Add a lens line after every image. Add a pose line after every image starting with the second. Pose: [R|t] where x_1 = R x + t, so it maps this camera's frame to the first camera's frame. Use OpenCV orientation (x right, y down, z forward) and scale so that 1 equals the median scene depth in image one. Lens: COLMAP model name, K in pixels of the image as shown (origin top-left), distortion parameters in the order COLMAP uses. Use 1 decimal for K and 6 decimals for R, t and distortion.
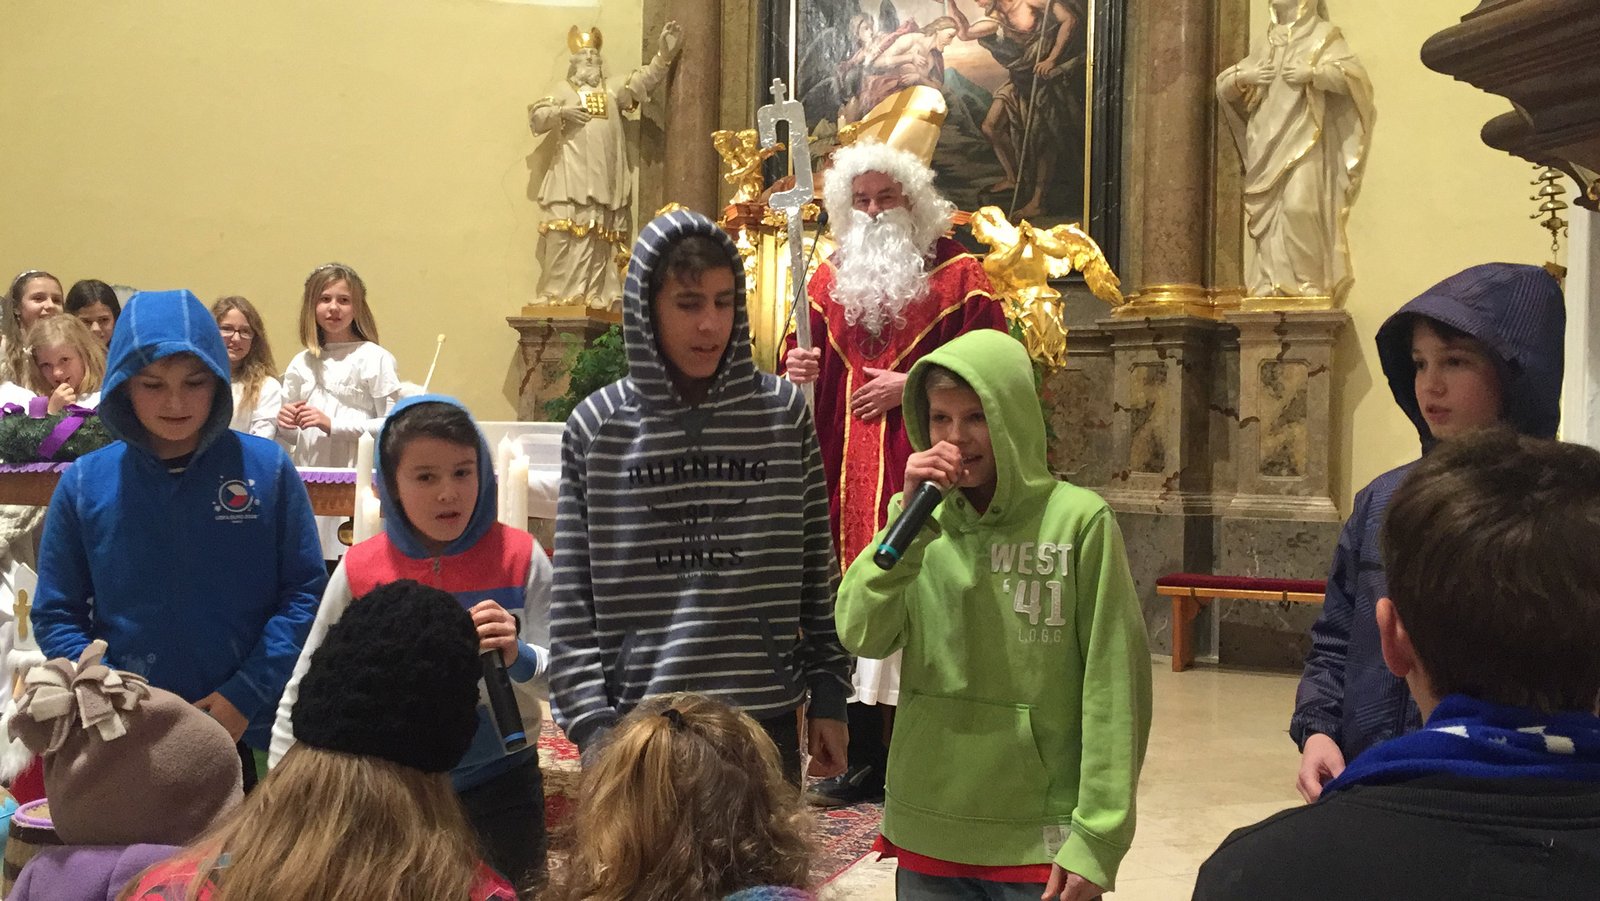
lens RADIAL K [[1641.7, 0, 798.2], [0, 1641.7, 444.4], [0, 0, 1]] dist [0.062251, 0.000000]
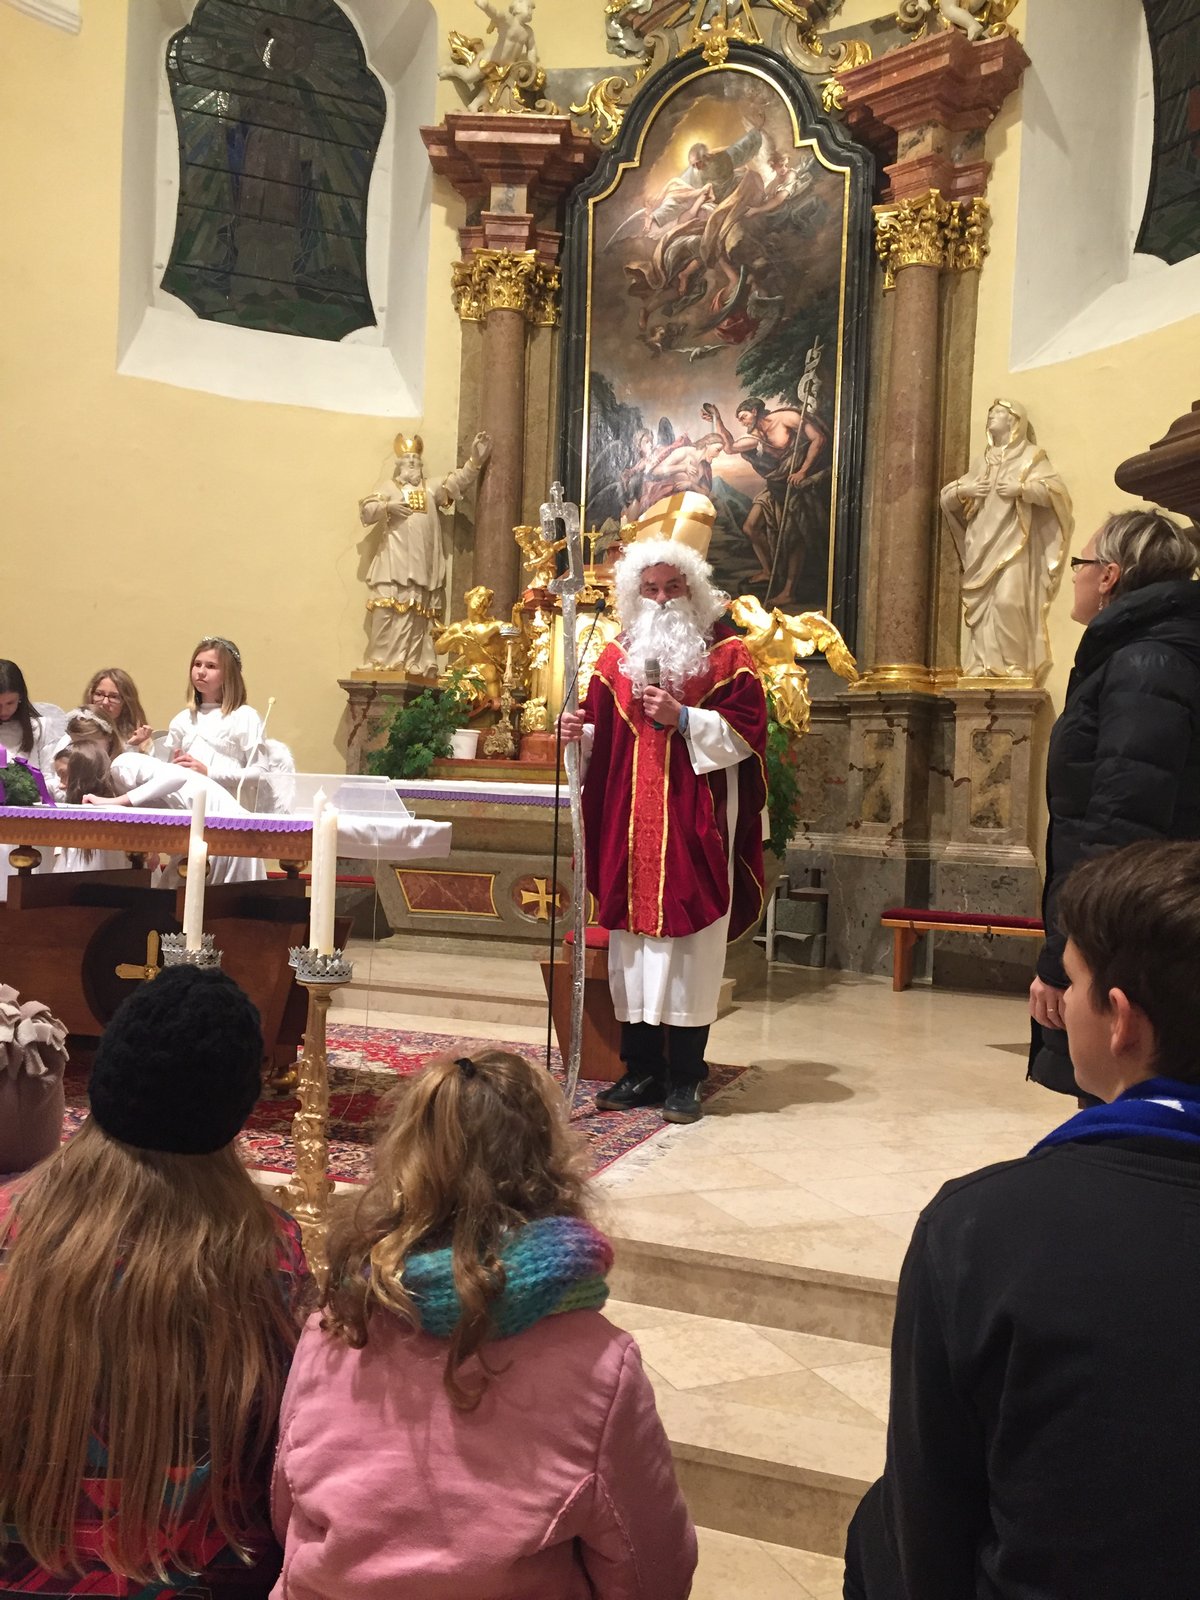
lens RADIAL K [[1368.0, 0, 606.9], [0, 1368.0, 799.1], [0, 0, 1]] dist [0.084742, -0.122296]
pose [[0.999713, 0.019379, 0.014110, 0.003717], [-0.019495, 0.999777, 0.008144, -0.003751], [-0.013949, -0.008417, 0.999867, 0.012708]]
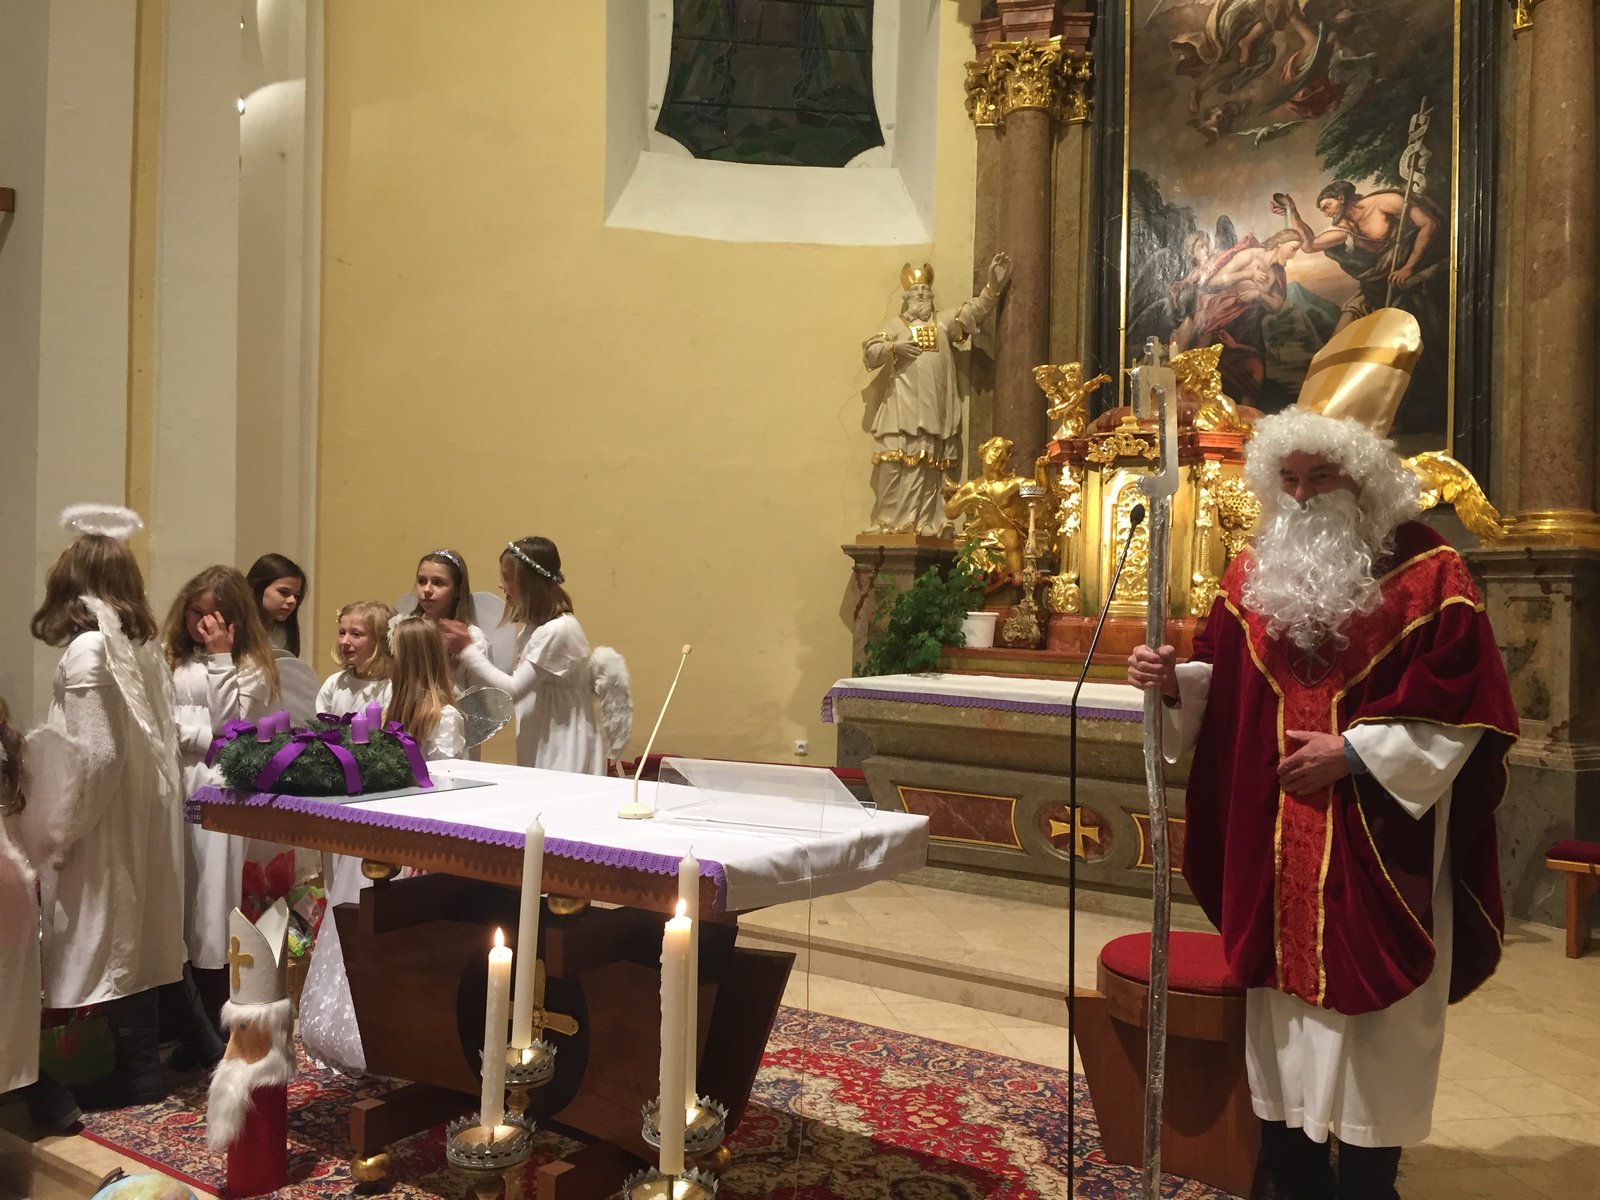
lens RADIAL K [[1368.0, 0, 801.7], [0, 1368.0, 593.0], [0, 0, 1]] dist [0.084742, -0.122296]
pose [[0.970836, -0.000812, -0.239742, 0.007456], [-0.000361, 0.999988, -0.004849, -0.044434], [0.239744, 0.004794, 0.970824, 0.153443]]
